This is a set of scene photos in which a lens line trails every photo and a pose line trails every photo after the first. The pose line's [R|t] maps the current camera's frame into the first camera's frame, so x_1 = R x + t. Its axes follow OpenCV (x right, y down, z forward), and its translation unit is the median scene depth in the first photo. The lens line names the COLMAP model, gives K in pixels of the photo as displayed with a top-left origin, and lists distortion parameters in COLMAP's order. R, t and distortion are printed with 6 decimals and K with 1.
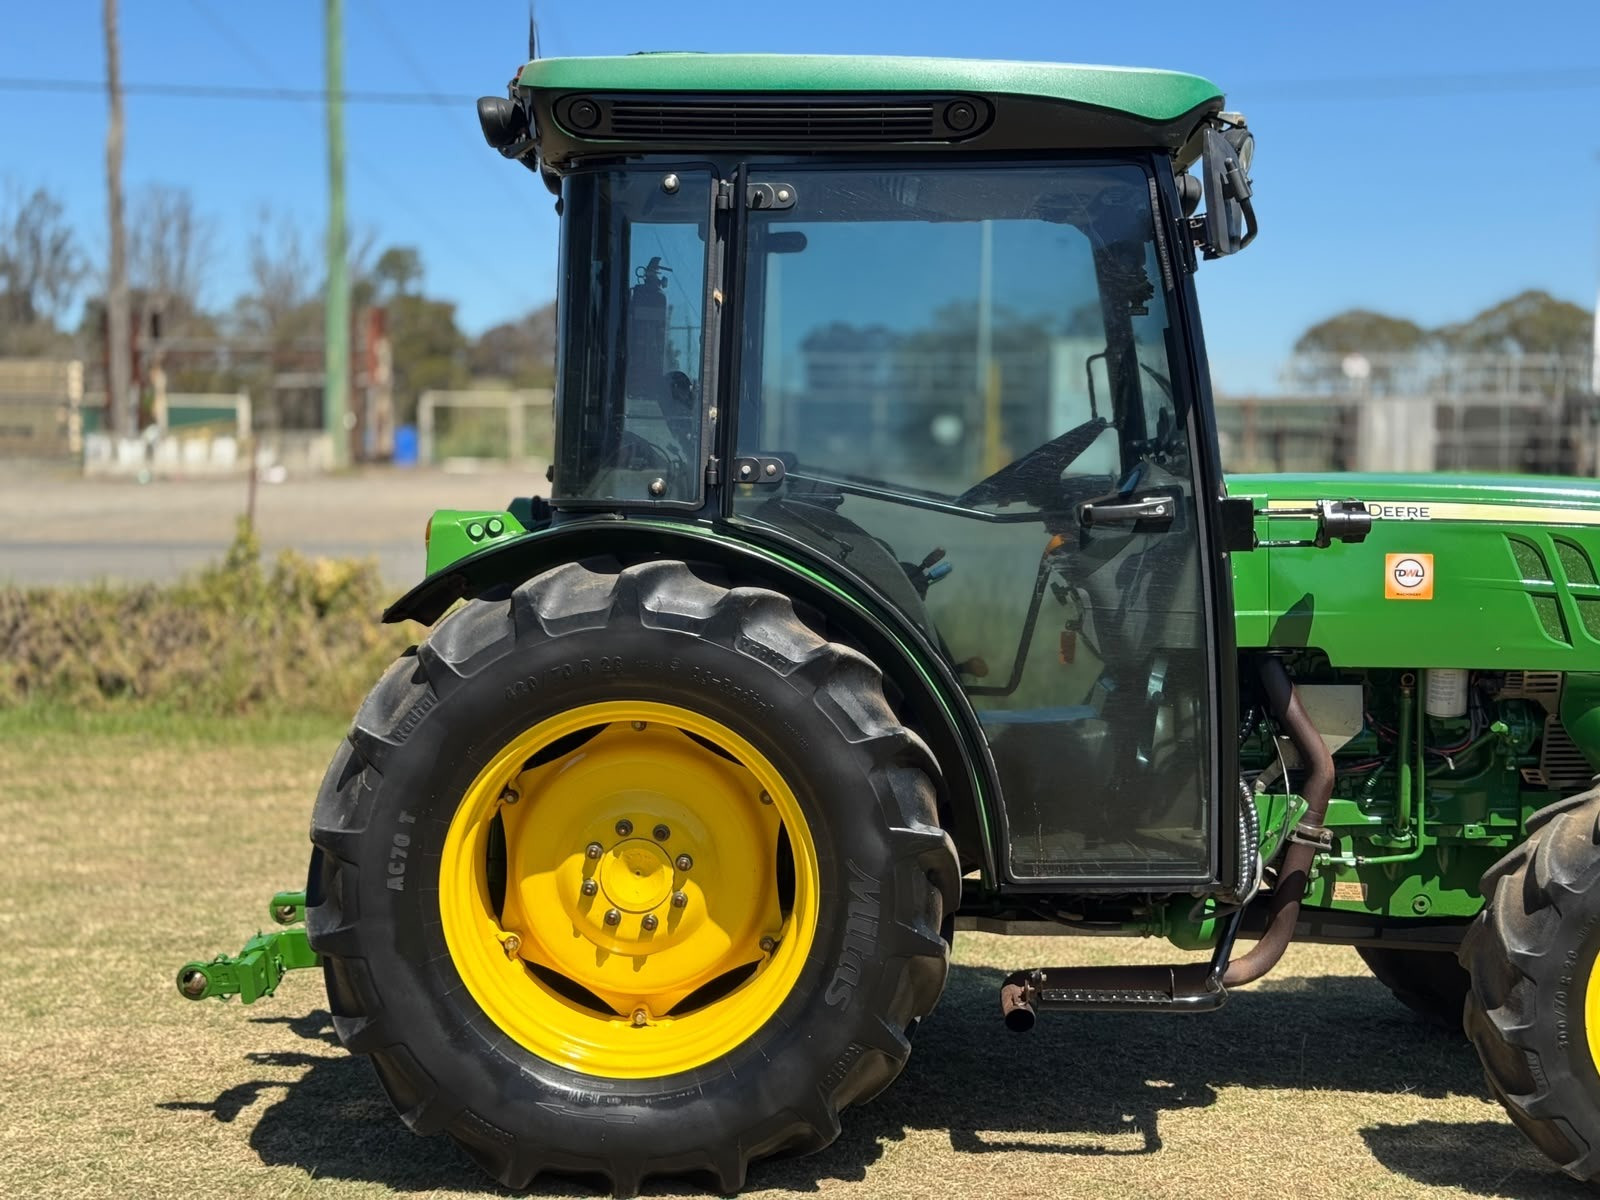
lens RADIAL K [[2265.1, 0, 800.0], [0, 2265.1, 600.0], [0, 0, 1]] dist [0.169005, -0.255579]
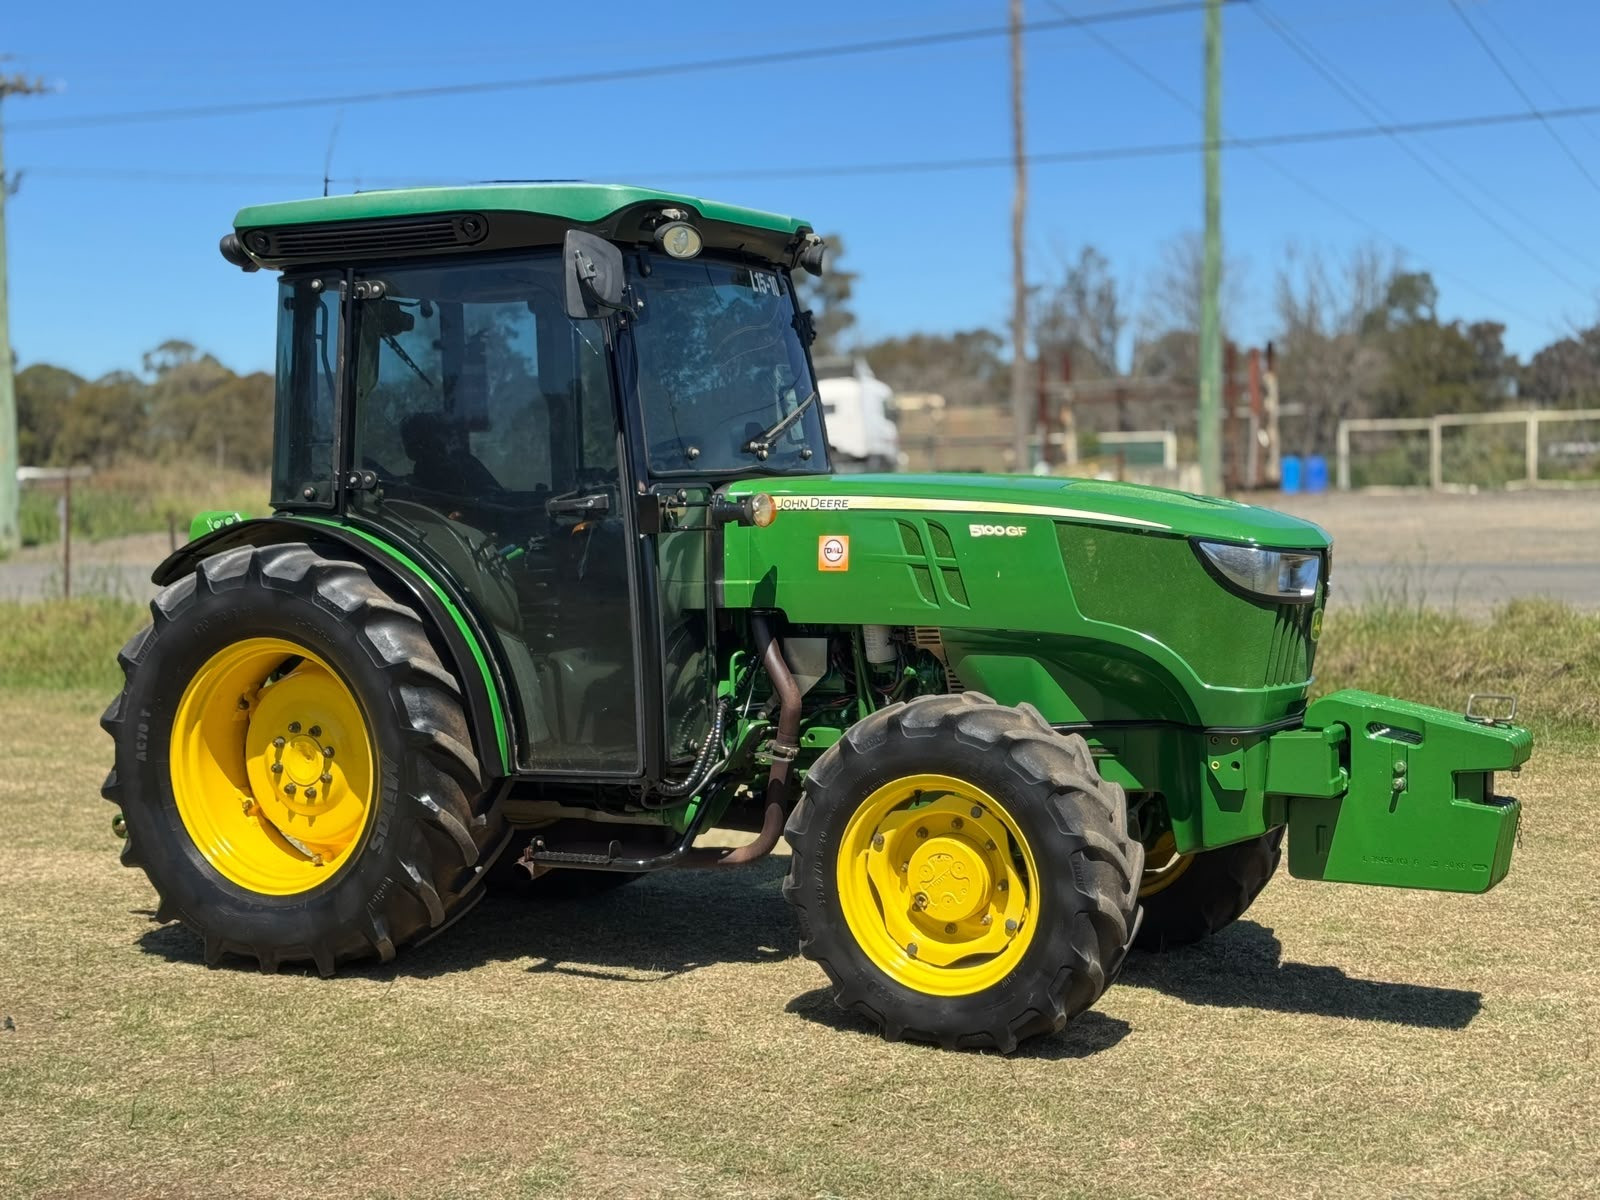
lens RADIAL K [[2243.9, 0, 800.0], [0, 2243.9, 600.0], [0, 0, 1]] dist [0.131344, -0.012603]
pose [[0.894183, 0.002131, -0.447697, 0.824245], [-0.008023, 0.999904, -0.011266, 0.030930], [0.447630, 0.013666, 0.894114, -0.147337]]
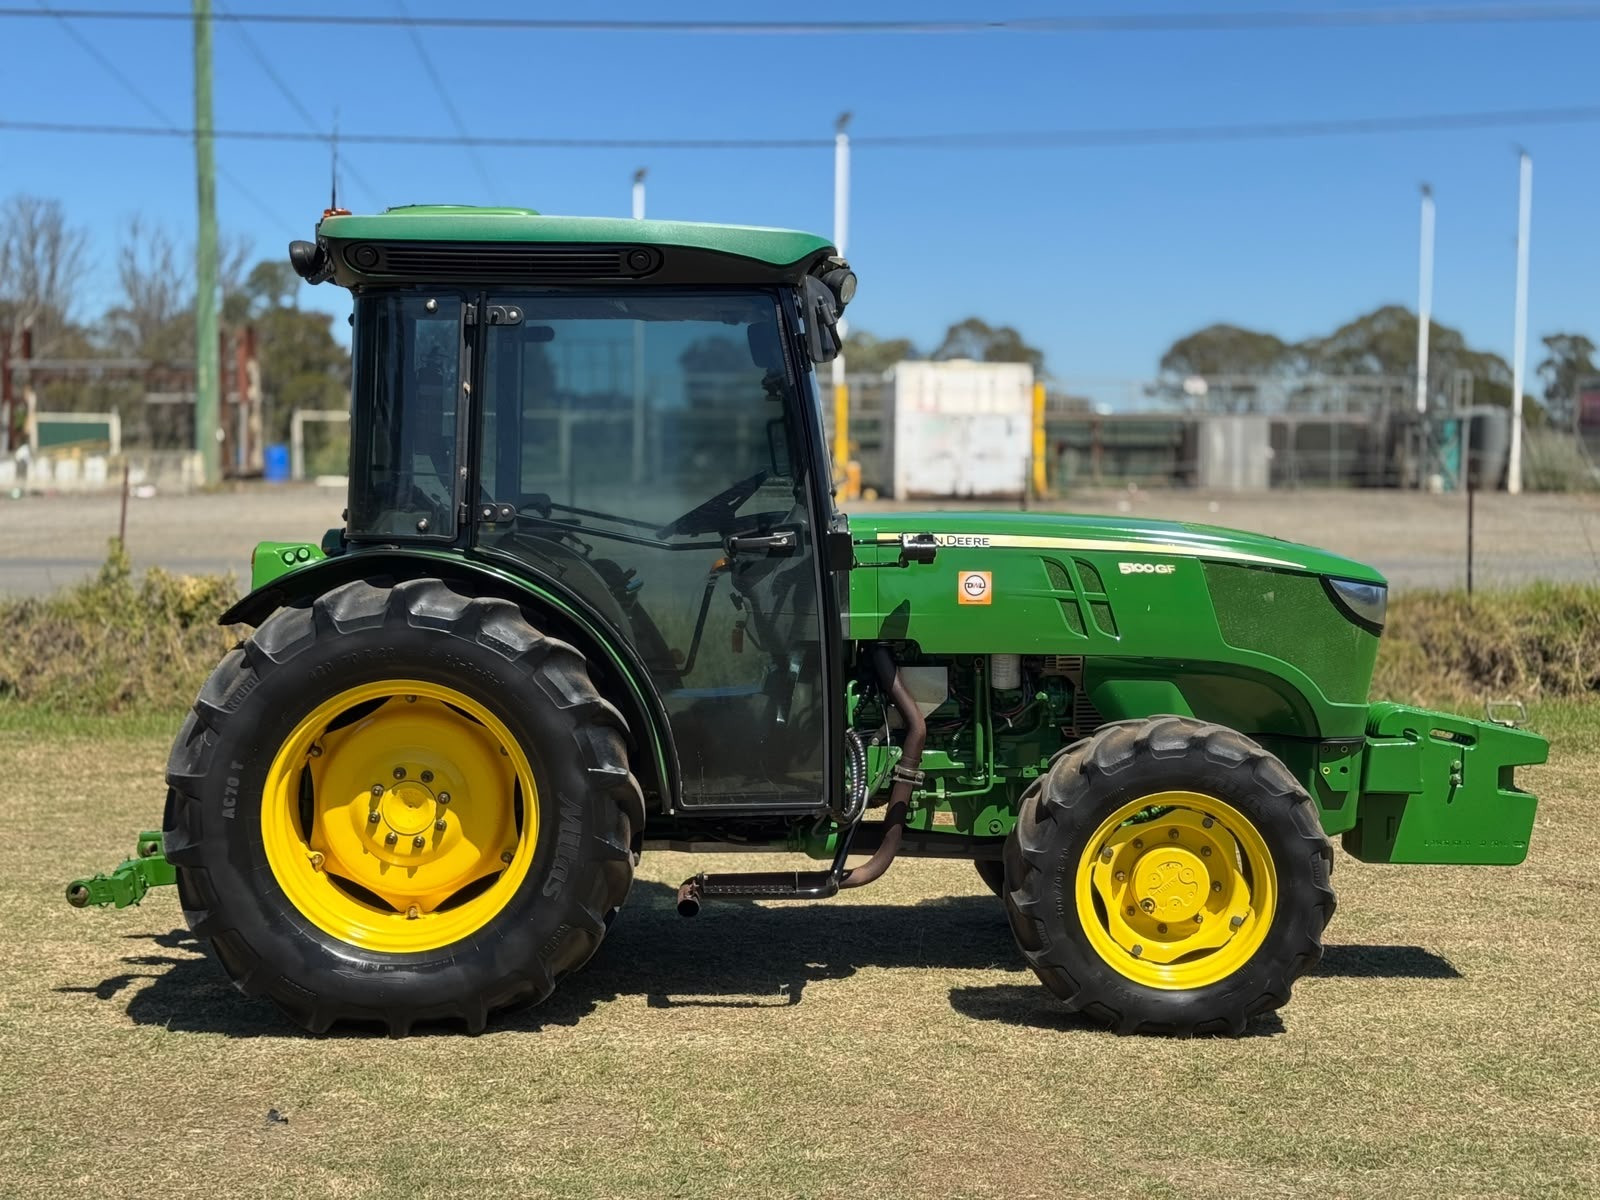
lens RADIAL K [[2265.1, 0, 800.0], [0, 2265.1, 600.0], [0, 0, 1]] dist [0.169005, -0.255579]
pose [[0.998683, -0.004501, 0.051106, 0.090218], [0.004758, 0.999977, -0.004896, 0.003339], [-0.051083, 0.005133, 0.998681, -0.371141]]
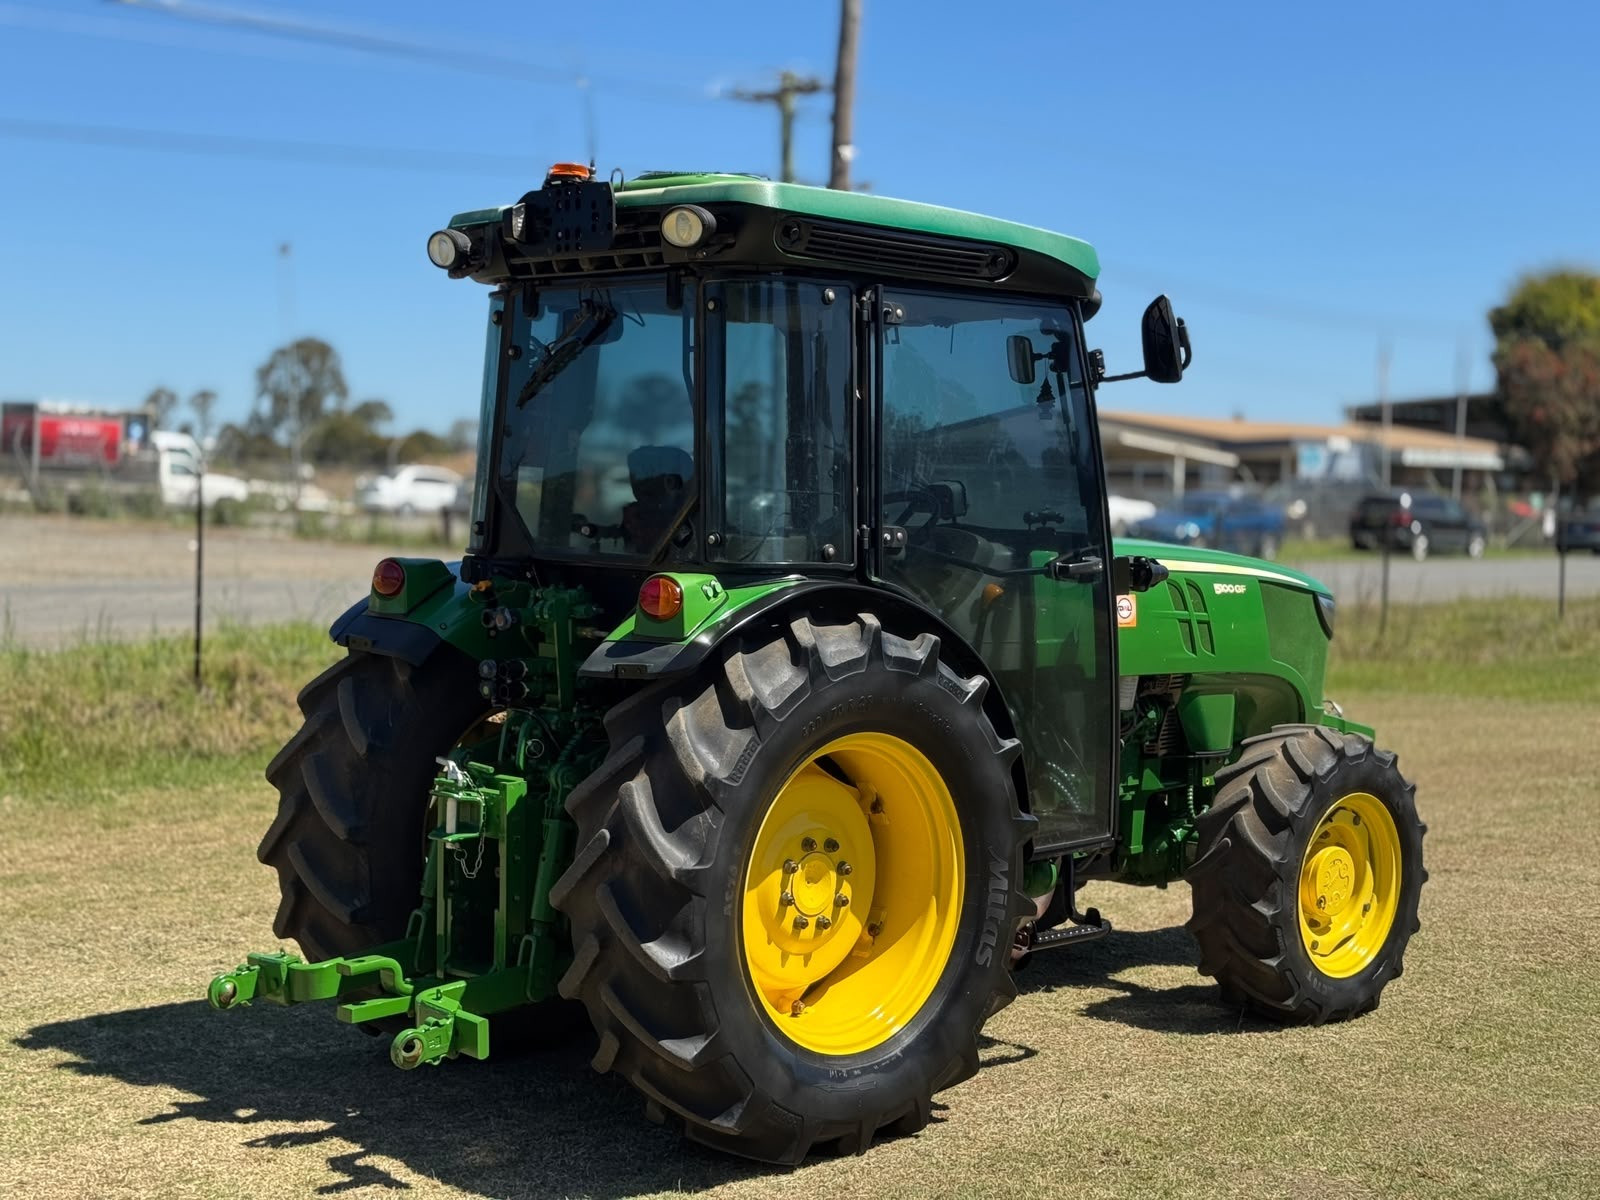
lens RADIAL K [[2212.4, 0, 800.0], [0, 2212.4, 600.0], [0, 0, 1]] dist [0.167942, -0.061530]
pose [[0.691107, -0.023707, 0.722364, -0.860417], [0.033614, 0.999435, 0.000640, -0.024580], [-0.721970, 0.023839, 0.691513, 0.203338]]
